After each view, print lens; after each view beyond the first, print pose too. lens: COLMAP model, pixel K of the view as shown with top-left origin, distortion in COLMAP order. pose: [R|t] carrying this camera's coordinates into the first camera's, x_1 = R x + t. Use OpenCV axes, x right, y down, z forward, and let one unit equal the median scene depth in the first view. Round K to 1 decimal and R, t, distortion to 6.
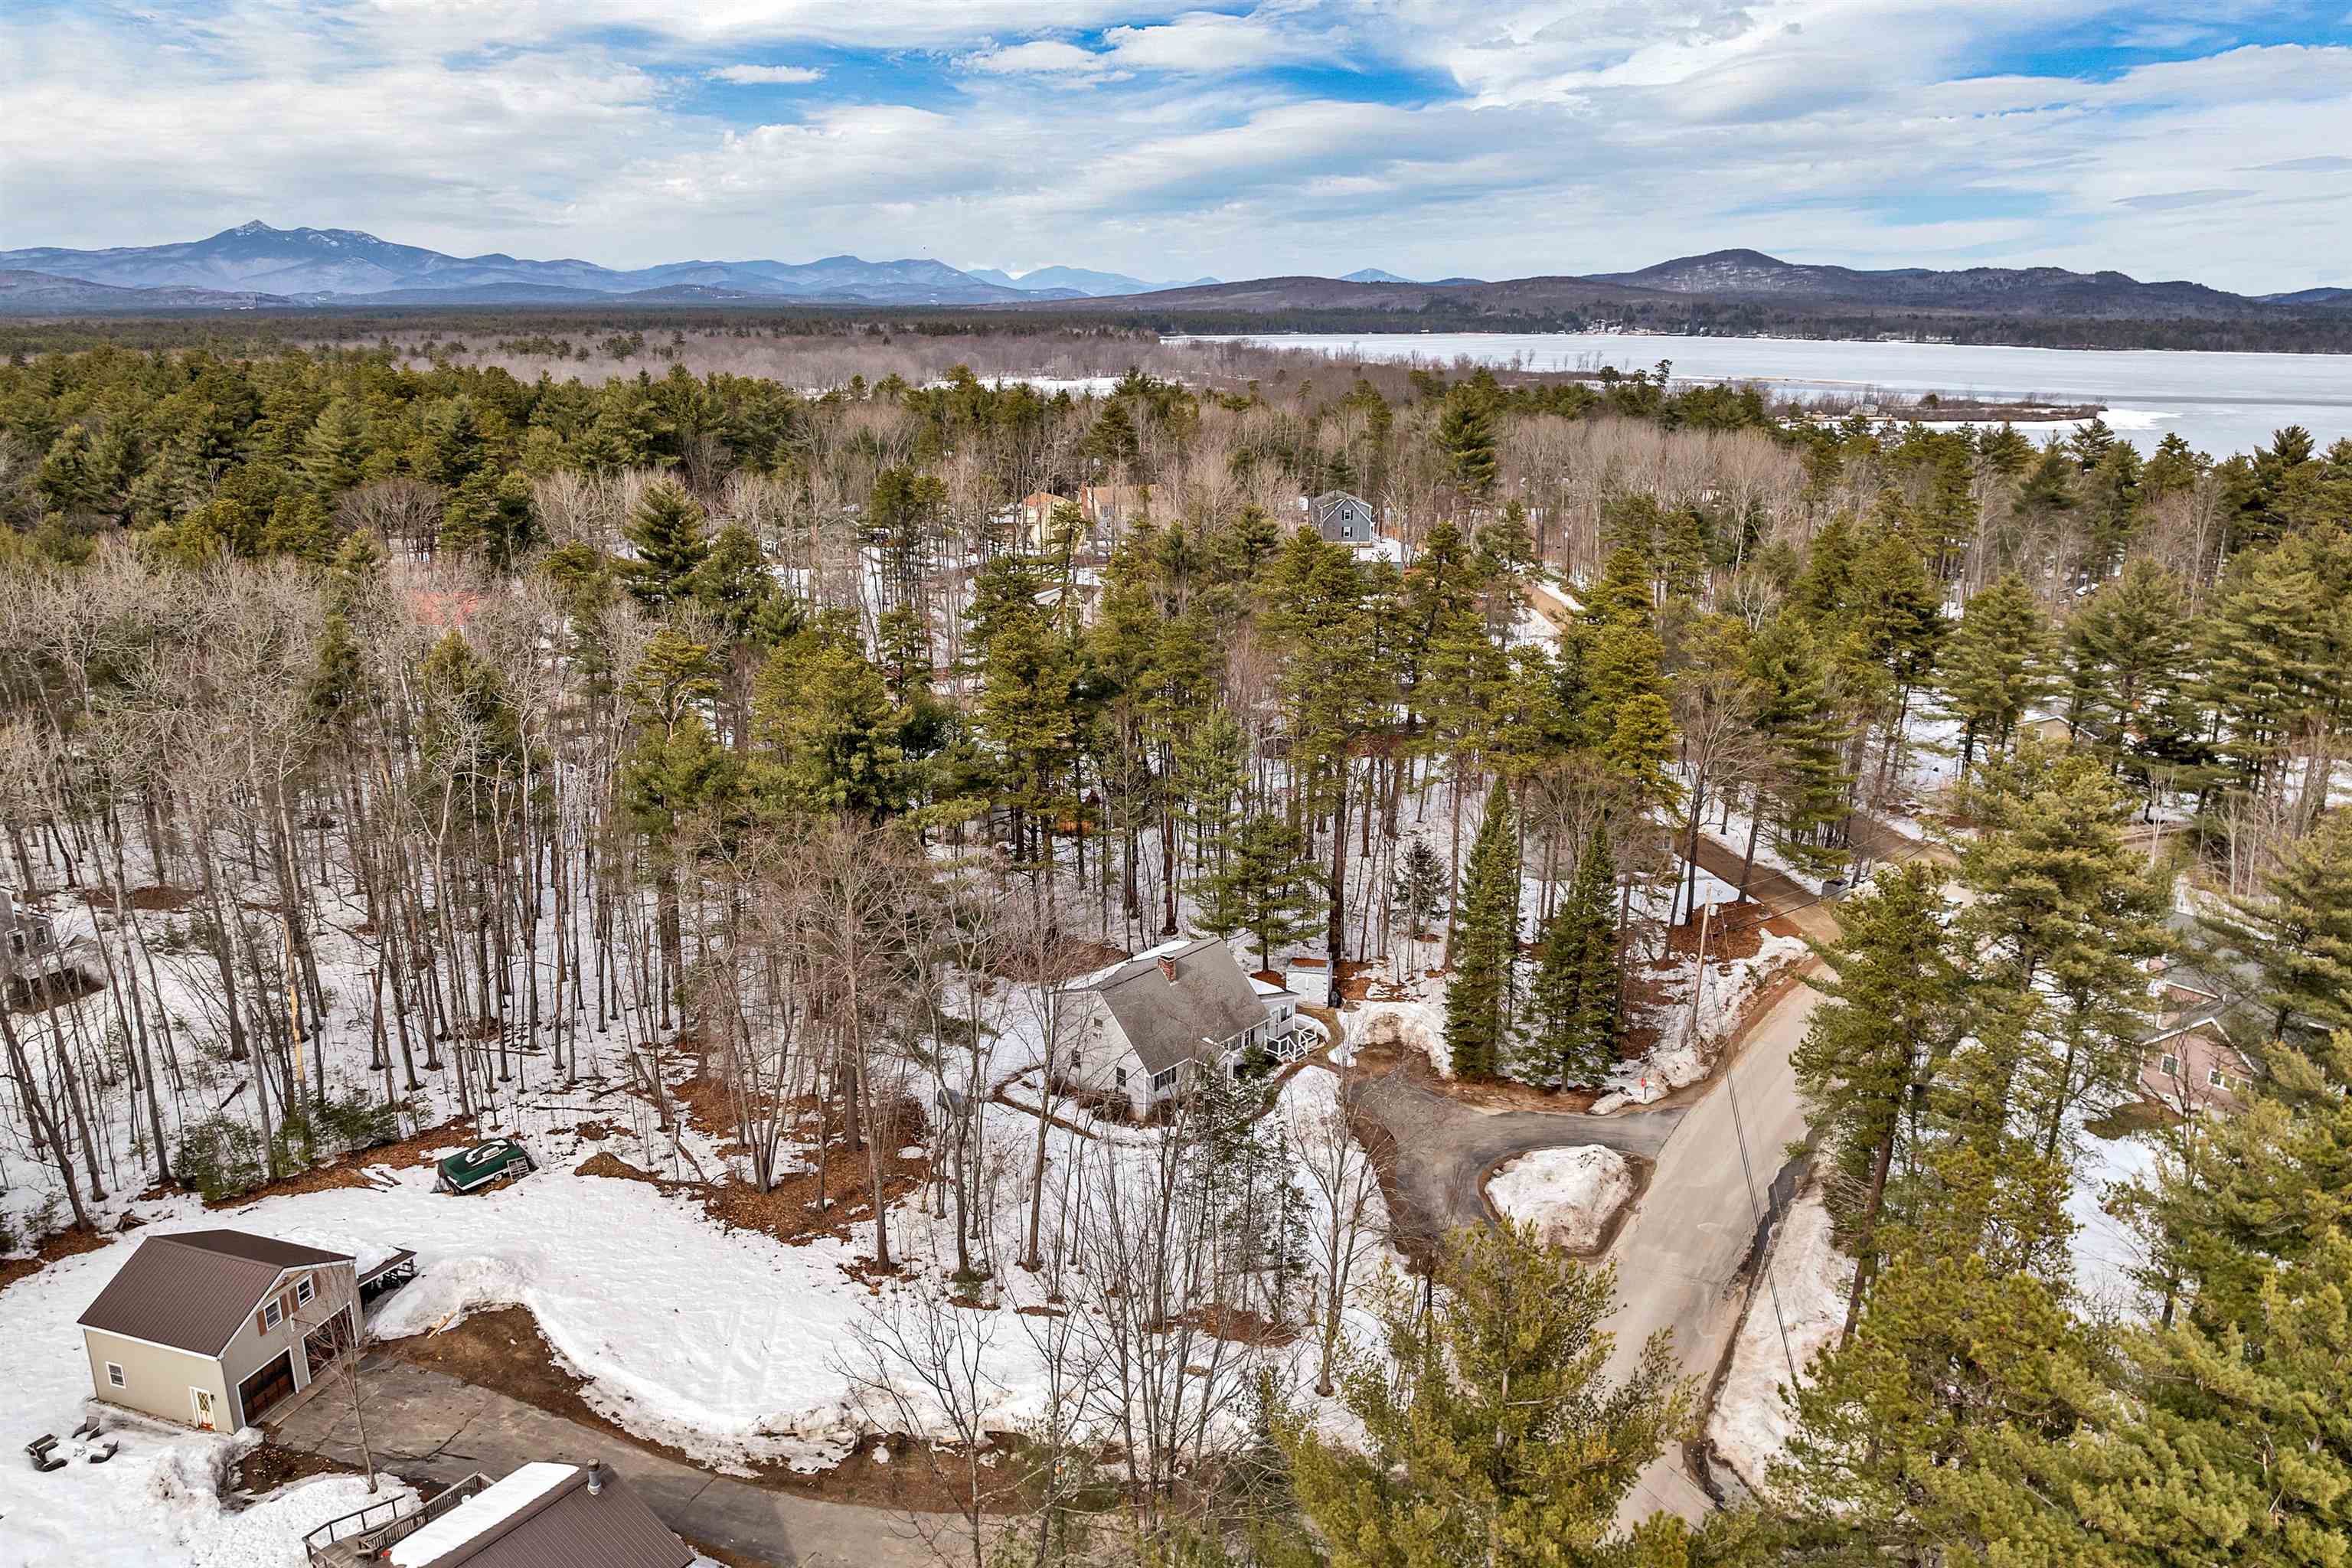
lens RADIAL K [[1686.8, 0, 1178.0], [0, 1686.8, 779.0], [0, 0, 1]] dist [-0.033709, -0.005558]
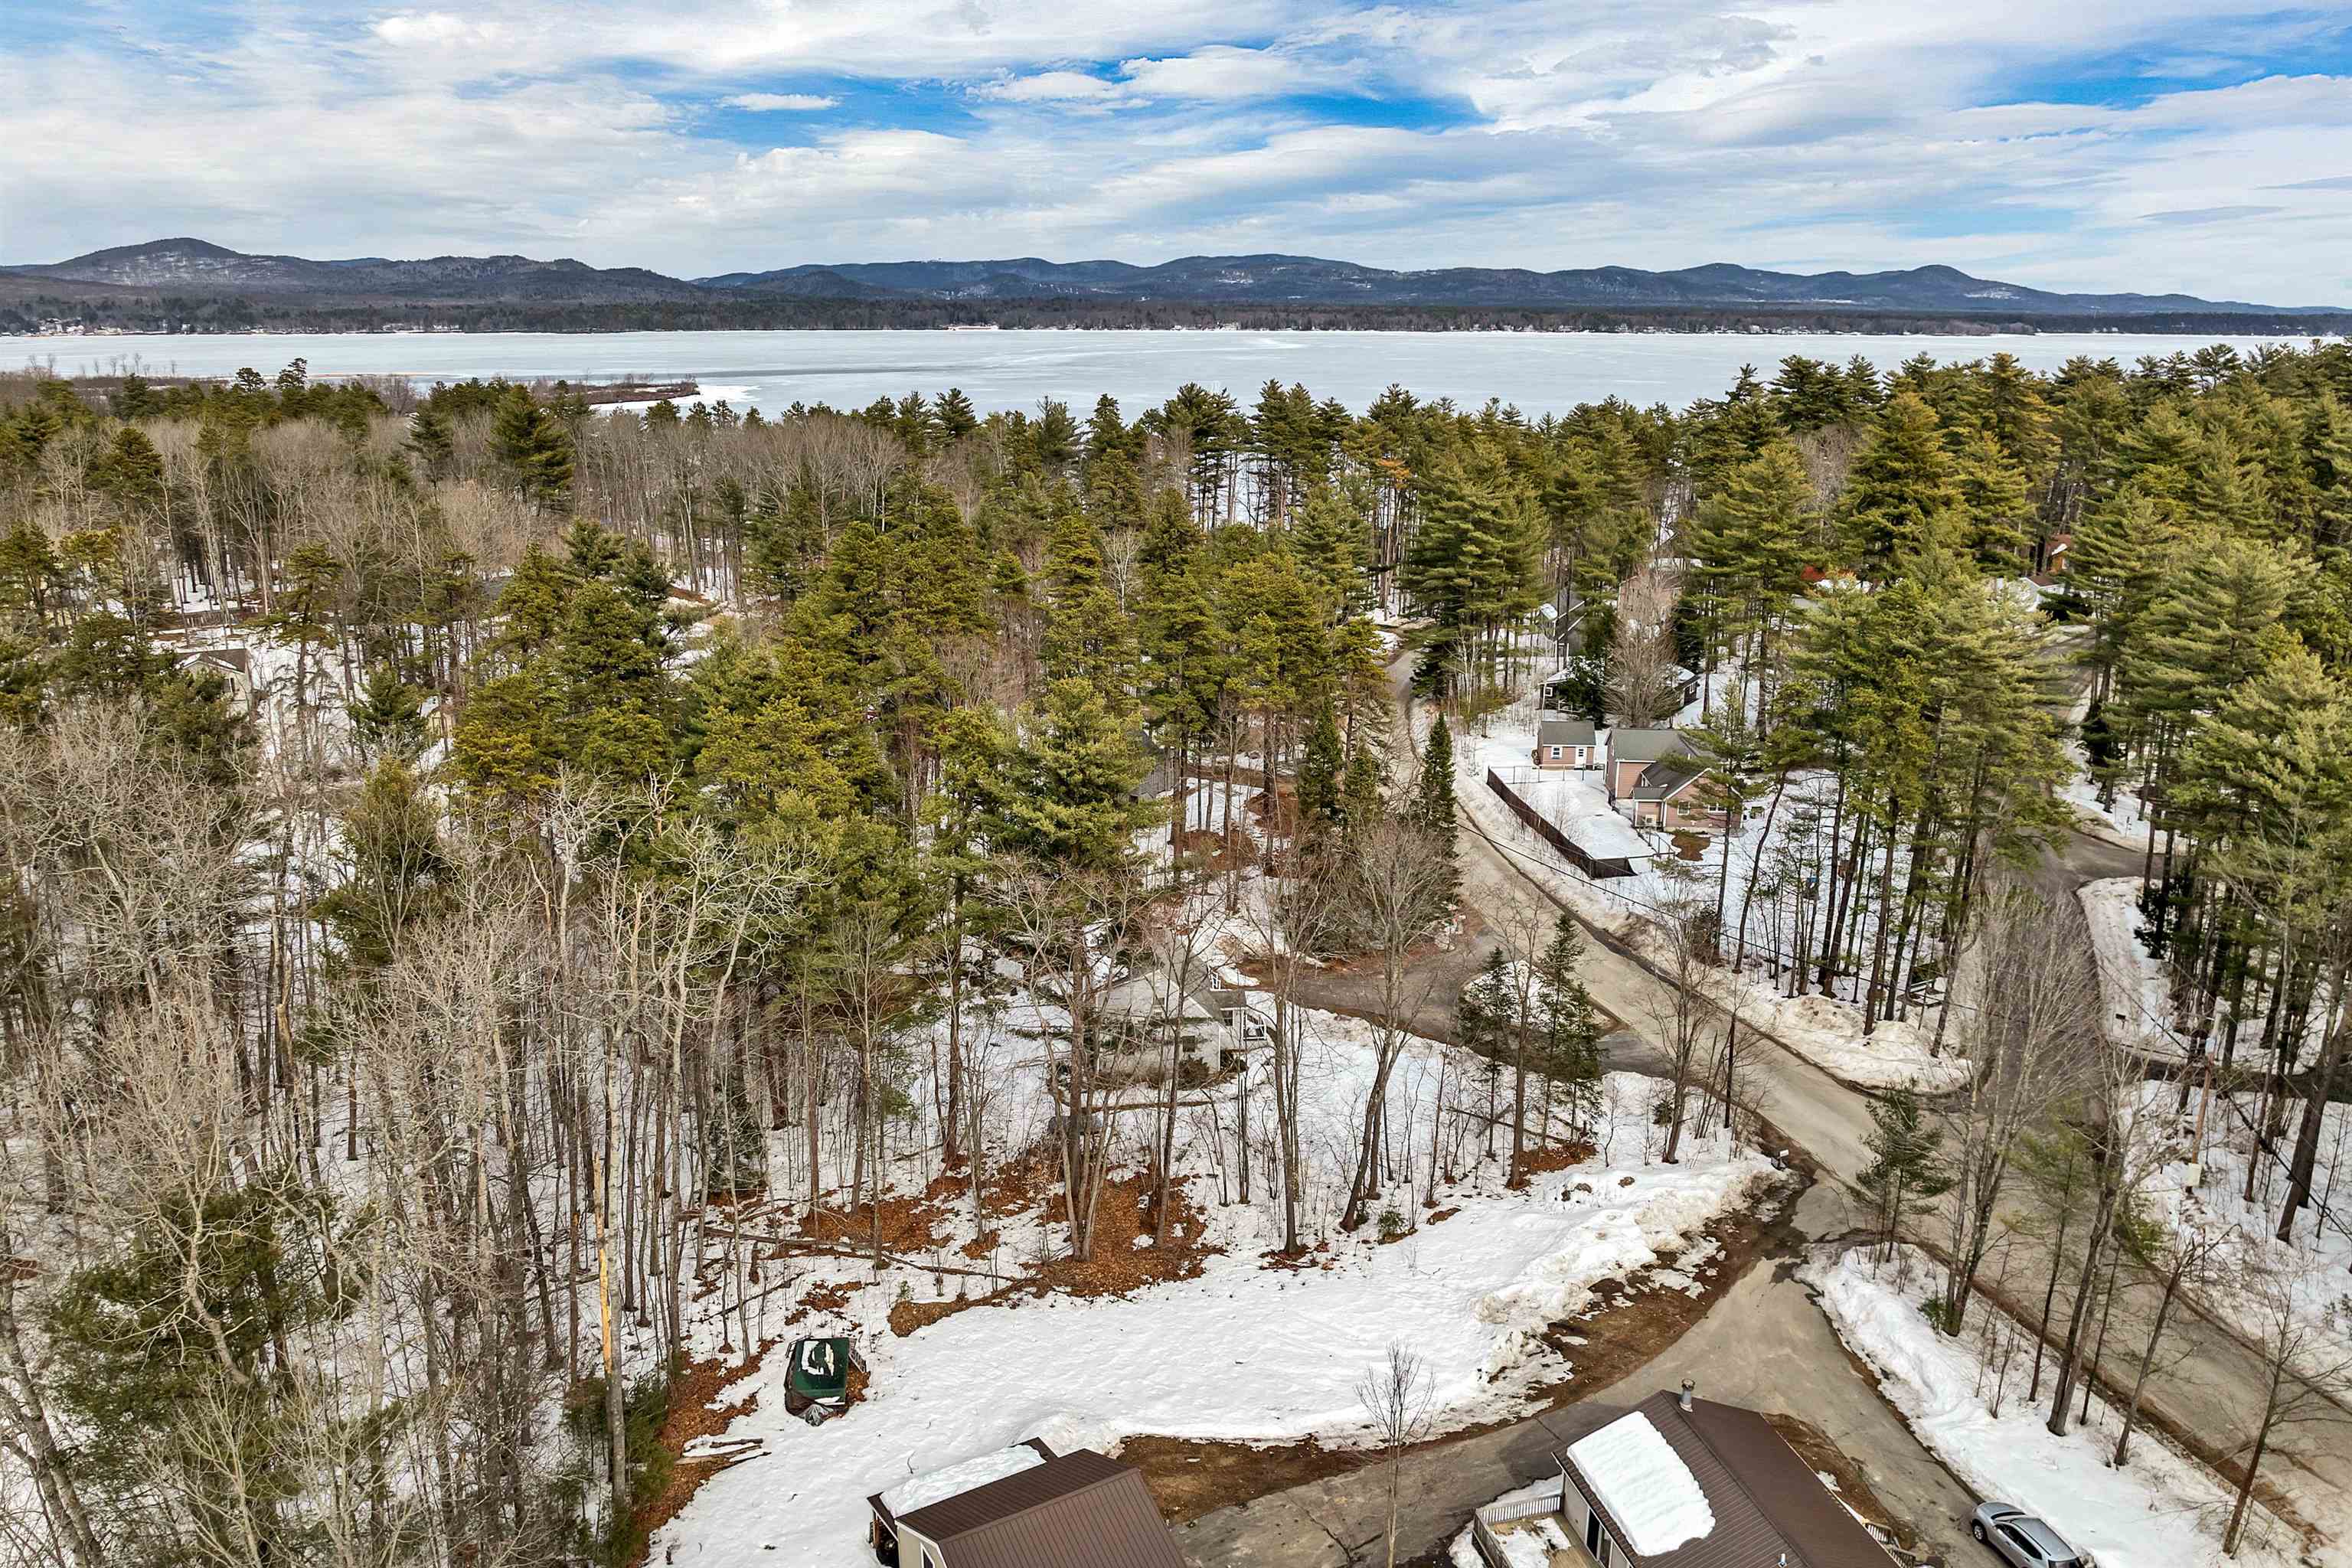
lens RADIAL K [[1686.8, 0, 1178.0], [0, 1686.8, 779.0], [0, 0, 1]] dist [-0.033709, -0.005558]
pose [[0.680539, -0.216086, 0.700124, -0.851259], [0.210075, 0.972952, 0.096092, -0.095502], [-0.701951, 0.081684, 0.707526, 0.301588]]
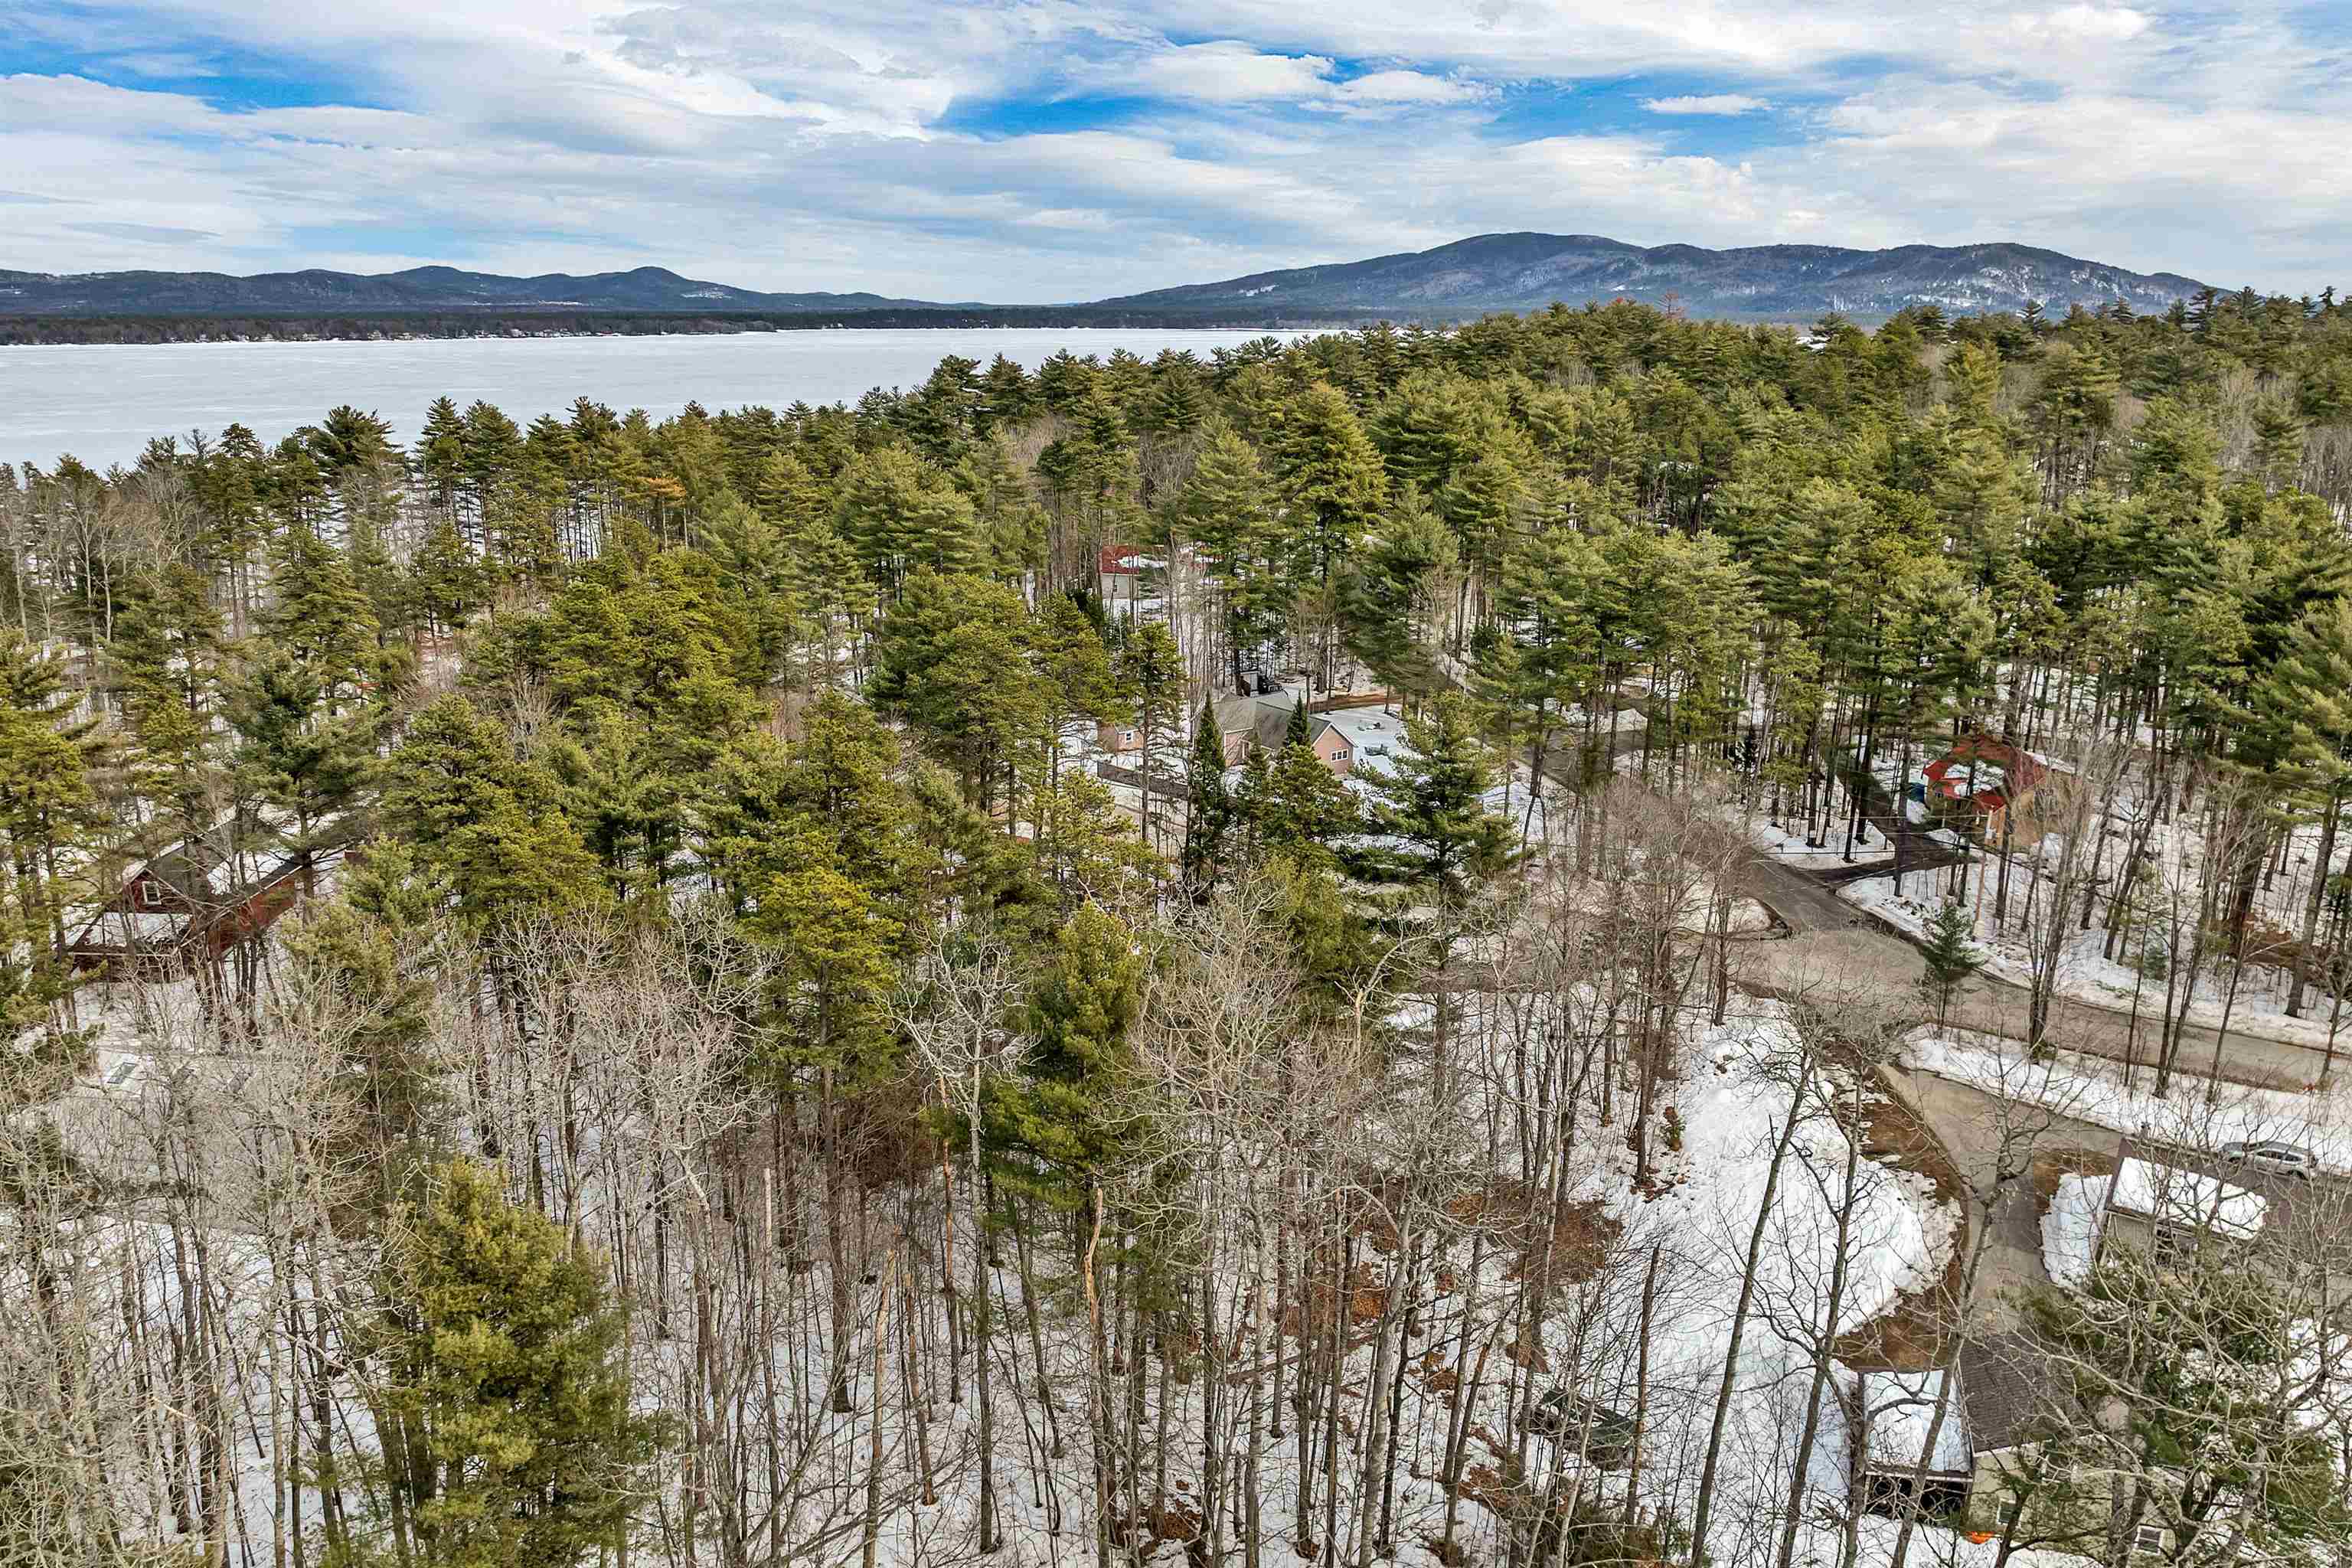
lens RADIAL K [[1686.8, 0, 1178.0], [0, 1686.8, 779.0], [0, 0, 1]] dist [-0.033709, -0.005558]
pose [[0.037766, -0.286476, 0.957343, -1.141267], [0.269736, 0.925387, 0.266272, -0.321543], [-0.962193, 0.248174, 0.112221, 1.077039]]
